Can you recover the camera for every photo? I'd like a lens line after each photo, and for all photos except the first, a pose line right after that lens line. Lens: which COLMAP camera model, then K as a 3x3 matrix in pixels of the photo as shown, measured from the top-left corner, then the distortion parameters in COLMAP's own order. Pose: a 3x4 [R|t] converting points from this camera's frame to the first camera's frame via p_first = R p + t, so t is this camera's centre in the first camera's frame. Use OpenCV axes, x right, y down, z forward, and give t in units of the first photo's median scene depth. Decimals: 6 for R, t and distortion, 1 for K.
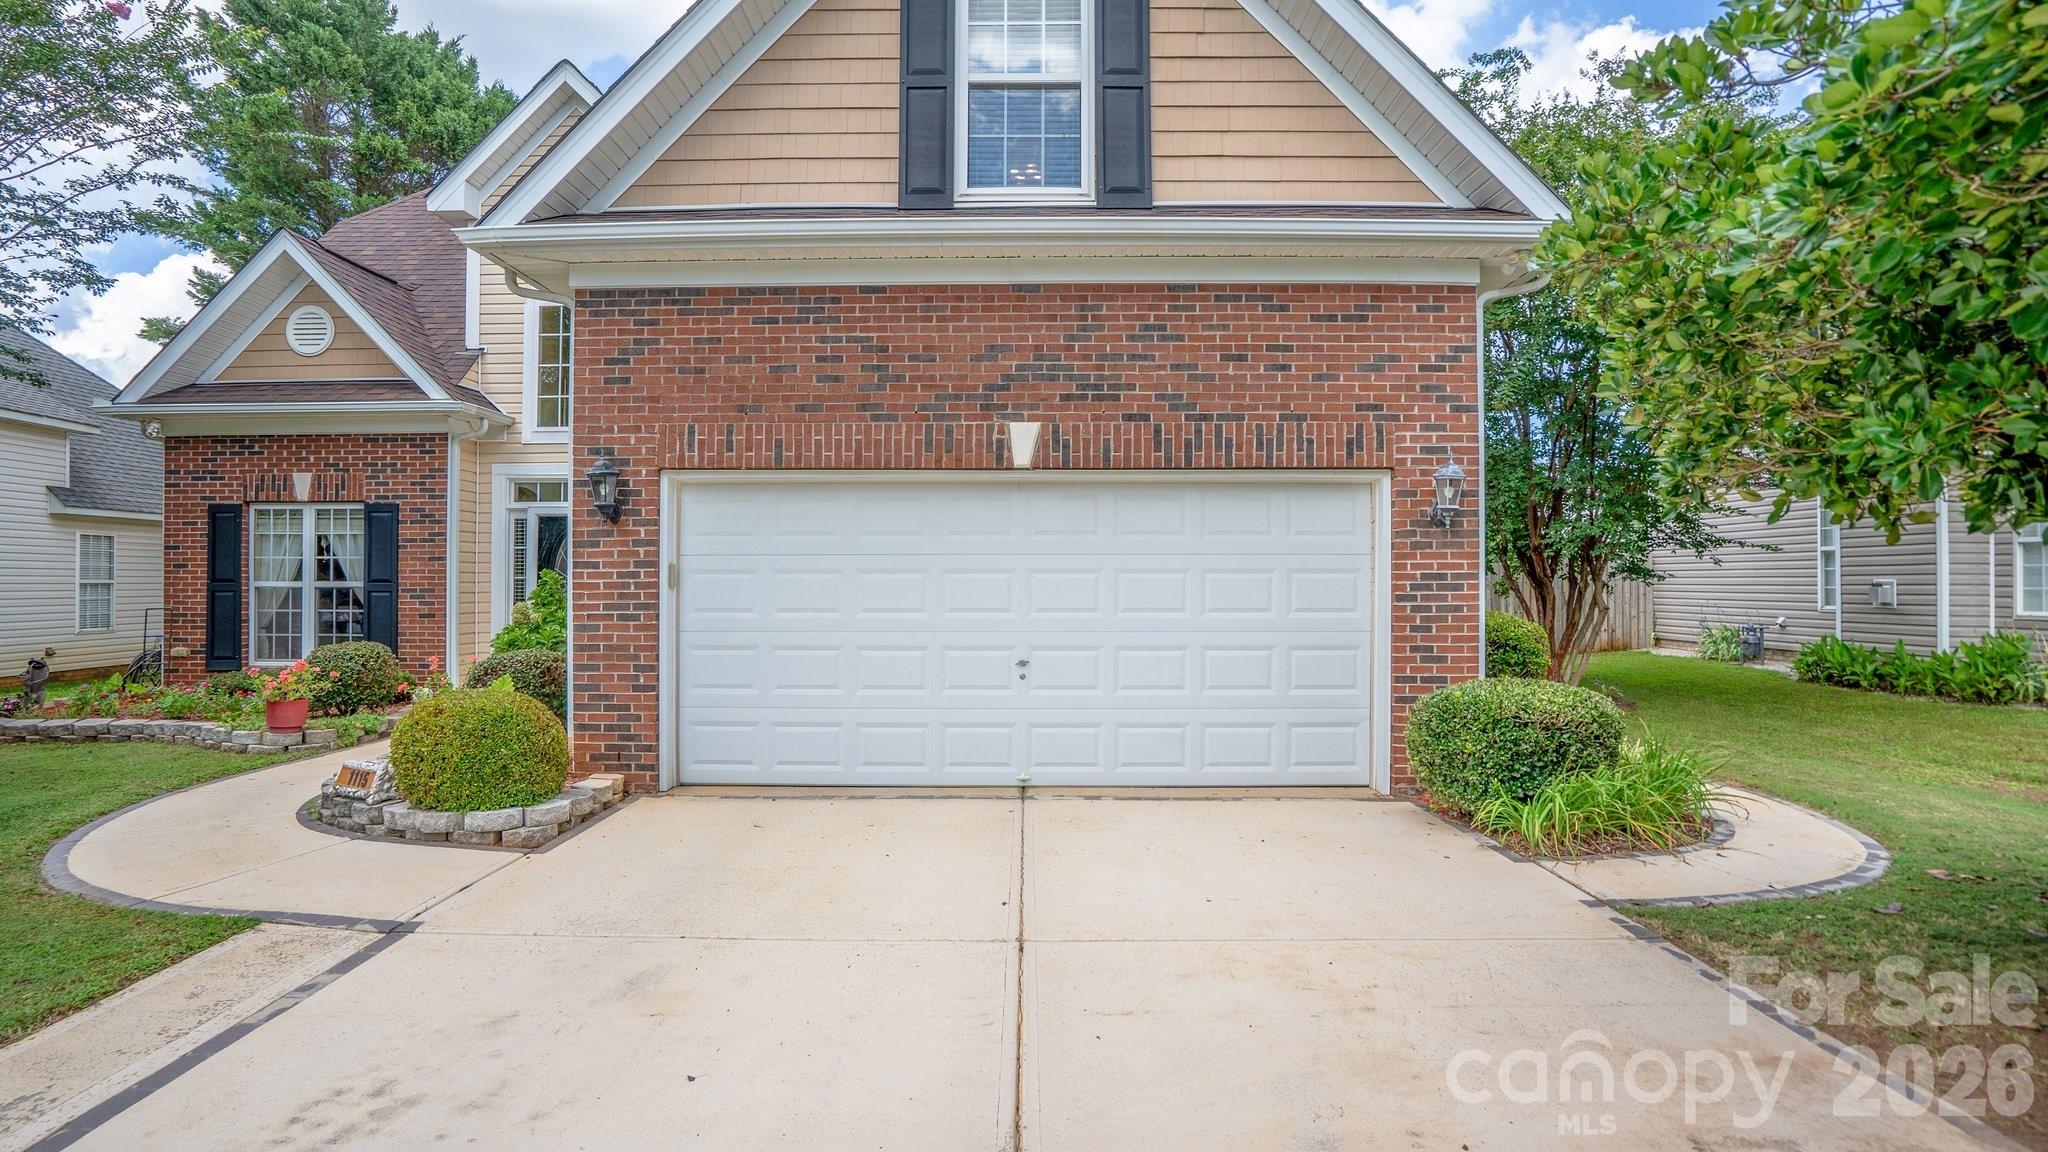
lens RADIAL K [[956.9, 0, 1026.2], [0, 956.9, 604.3], [0, 0, 1]] dist [-0.046809, 0.012548]
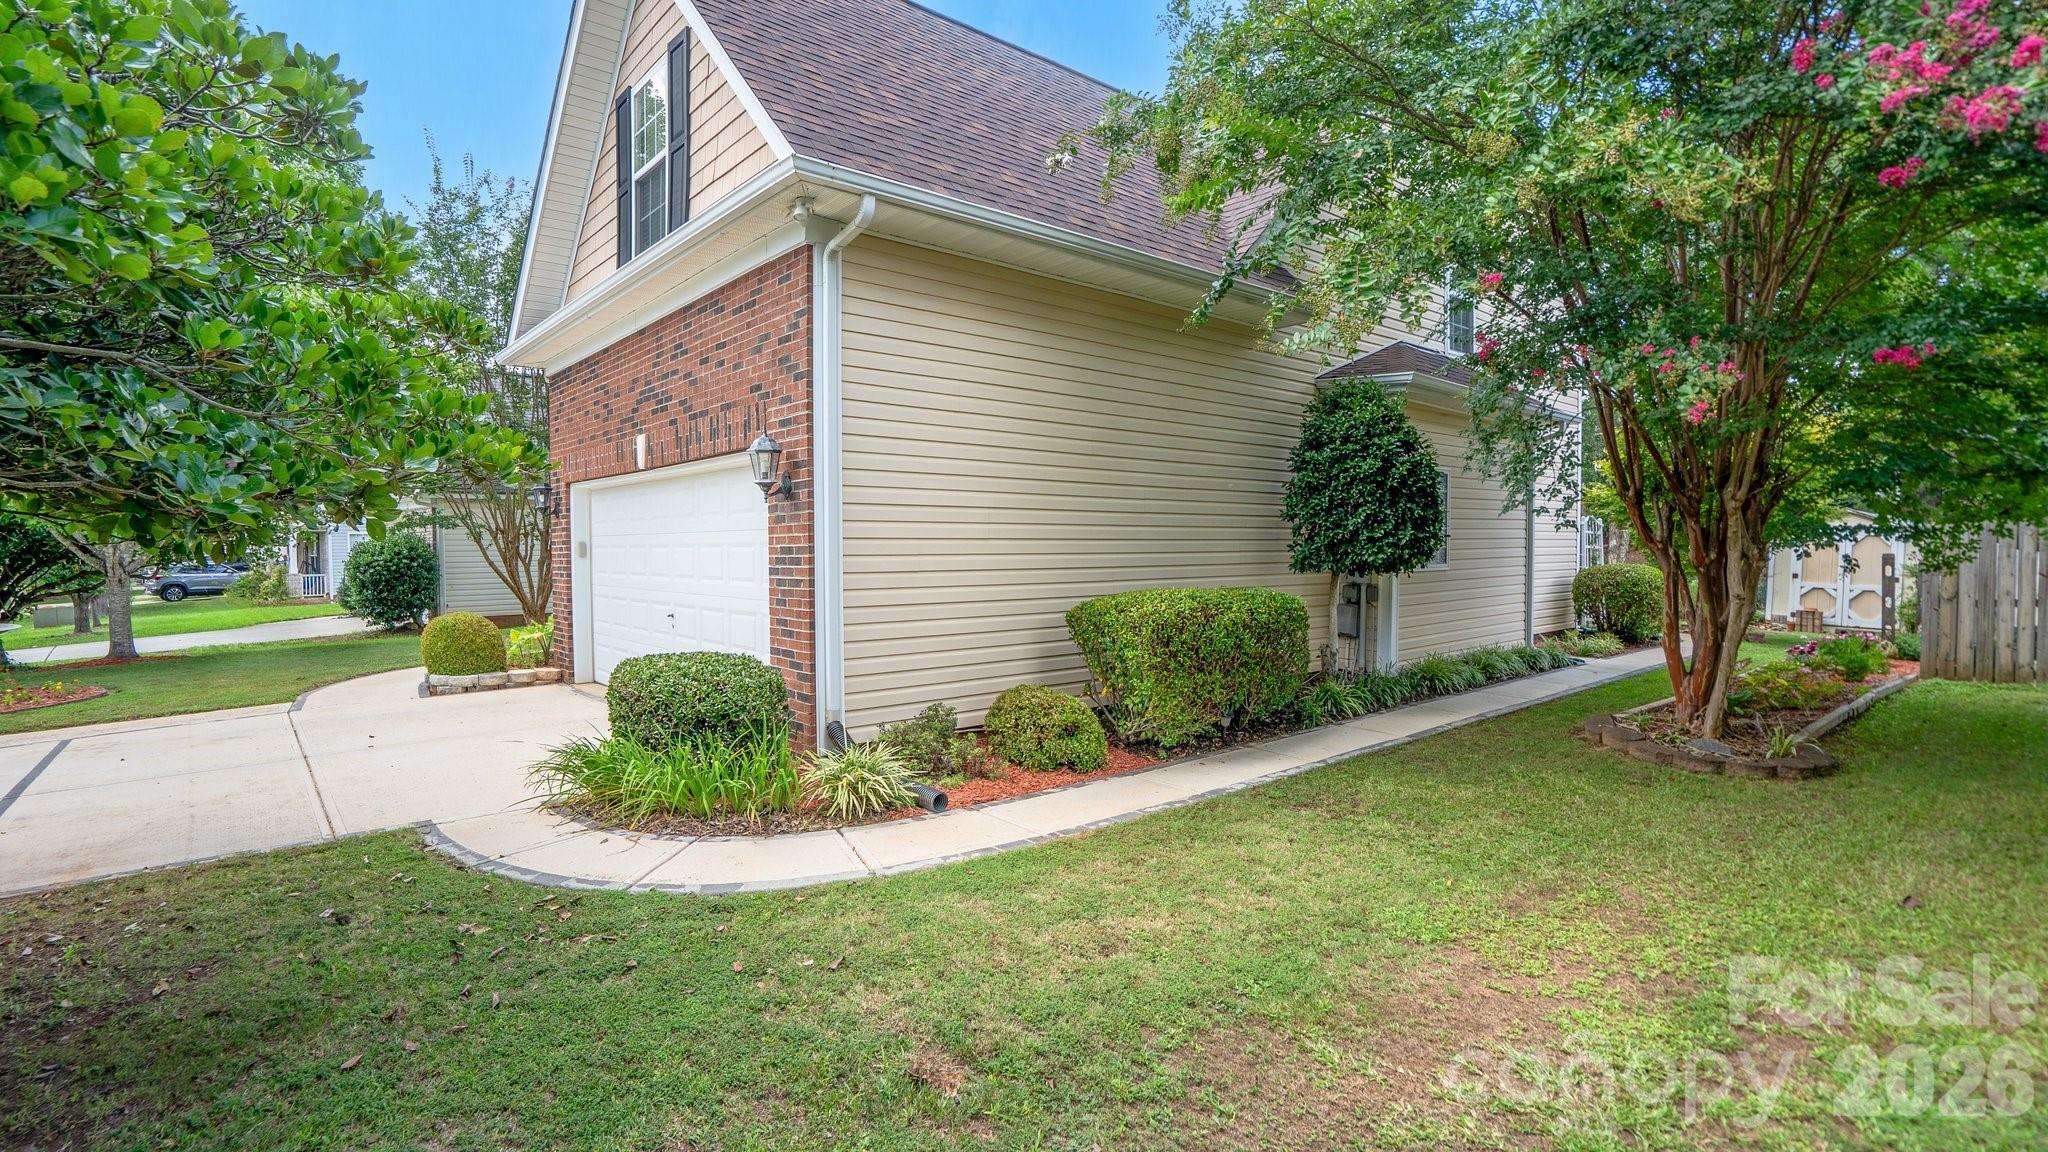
lens RADIAL K [[956.9, 0, 1008.7], [0, 956.9, 586.1], [0, 0, 1]] dist [-0.046809, 0.012548]
pose [[0.662129, 0.026953, -0.748905, 1.304729], [-0.015254, 0.999631, 0.022491, -0.016542], [0.749235, -0.003468, 0.662295, 0.497641]]
